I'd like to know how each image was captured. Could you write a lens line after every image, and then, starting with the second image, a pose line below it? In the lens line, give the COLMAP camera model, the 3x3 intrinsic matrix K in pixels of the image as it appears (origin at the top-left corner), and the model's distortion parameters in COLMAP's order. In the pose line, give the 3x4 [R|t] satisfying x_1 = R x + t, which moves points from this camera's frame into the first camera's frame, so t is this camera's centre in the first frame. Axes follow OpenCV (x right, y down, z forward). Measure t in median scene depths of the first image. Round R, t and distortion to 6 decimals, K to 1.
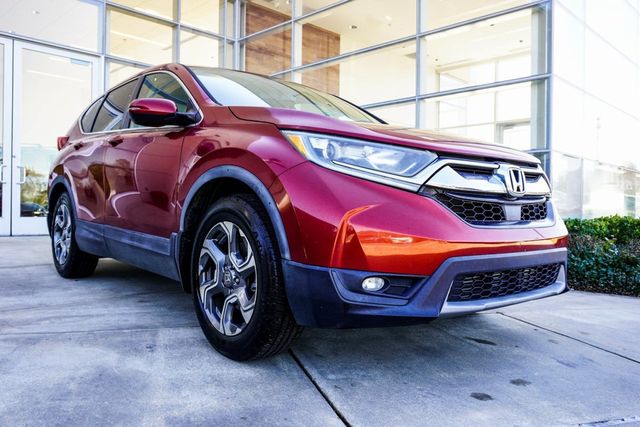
lens RADIAL K [[532.5, 0, 317.2], [0, 532.5, 215.2], [0, 0, 1]] dist [-0.023294, 0.011635]
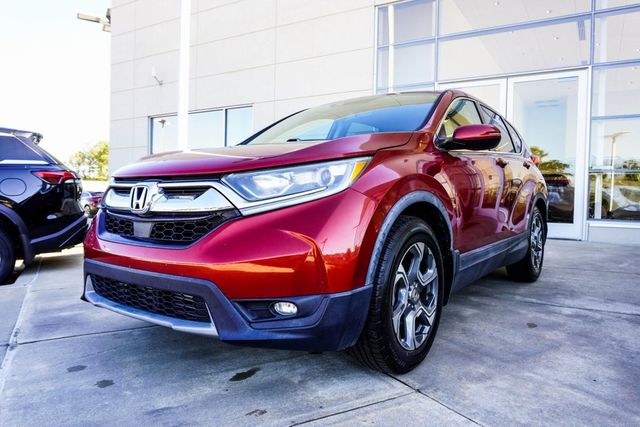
lens RADIAL K [[467.1, 0, 330.4], [0, 467.1, 218.0], [0, 0, 1]] dist [-0.042800, 0.024290]
pose [[0.232012, 0.026229, -0.972359, 1.395659], [-0.026378, 0.999438, 0.020665, -0.057810], [0.972355, 0.020854, 0.232573, 1.212124]]
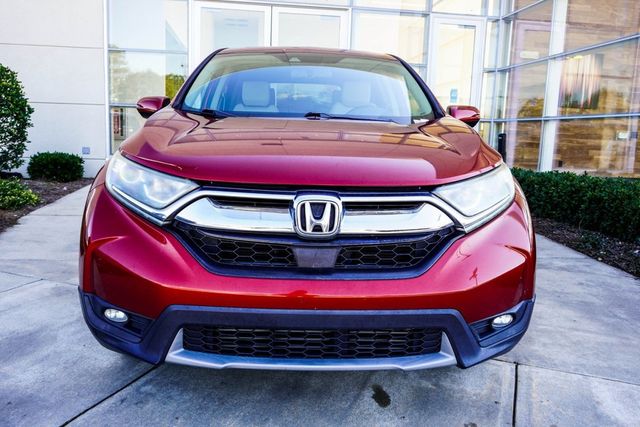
lens RADIAL K [[532.5, 0, 320.8], [0, 532.5, 230.3], [0, 0, 1]] dist [-0.023294, 0.011635]
pose [[0.793665, 0.123713, -0.595643, 0.874332], [-0.029835, 0.985842, 0.165002, -0.181247], [0.607622, -0.113186, 0.786120, 0.424371]]
